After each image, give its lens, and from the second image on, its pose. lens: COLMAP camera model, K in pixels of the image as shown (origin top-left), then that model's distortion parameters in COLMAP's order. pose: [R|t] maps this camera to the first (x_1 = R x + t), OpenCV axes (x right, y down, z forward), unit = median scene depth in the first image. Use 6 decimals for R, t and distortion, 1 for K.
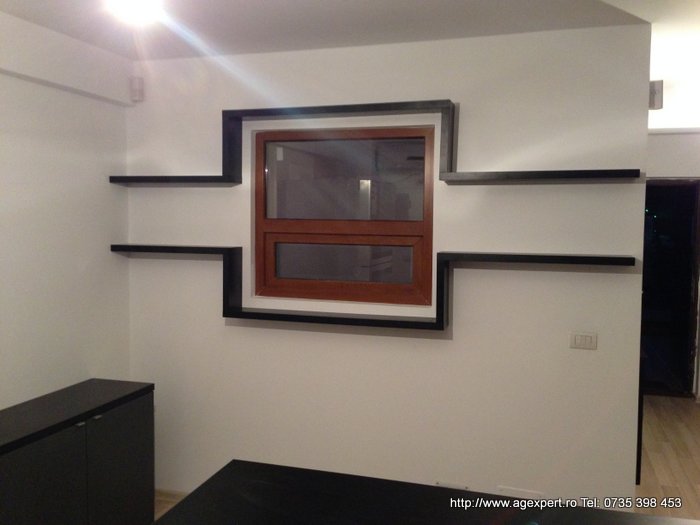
lens RADIAL K [[641.5, 0, 350.0], [0, 641.5, 262.5], [0, 0, 1]] dist [0.087003, -0.083759]
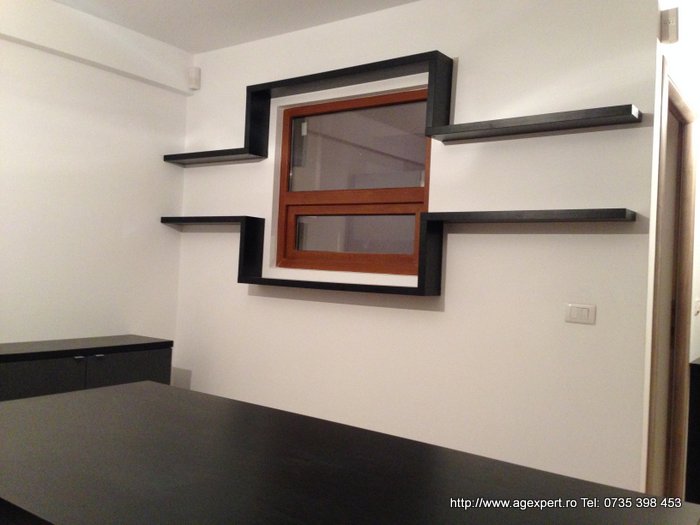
lens RADIAL K [[641.5, 0, 350.0], [0, 641.5, 262.5], [0, 0, 1]] dist [0.087003, -0.083759]
pose [[0.944347, 0.027240, -0.327820, 0.303547], [-0.051163, 0.996601, -0.064573, 0.106770], [0.324947, 0.077751, 0.942531, 0.076270]]
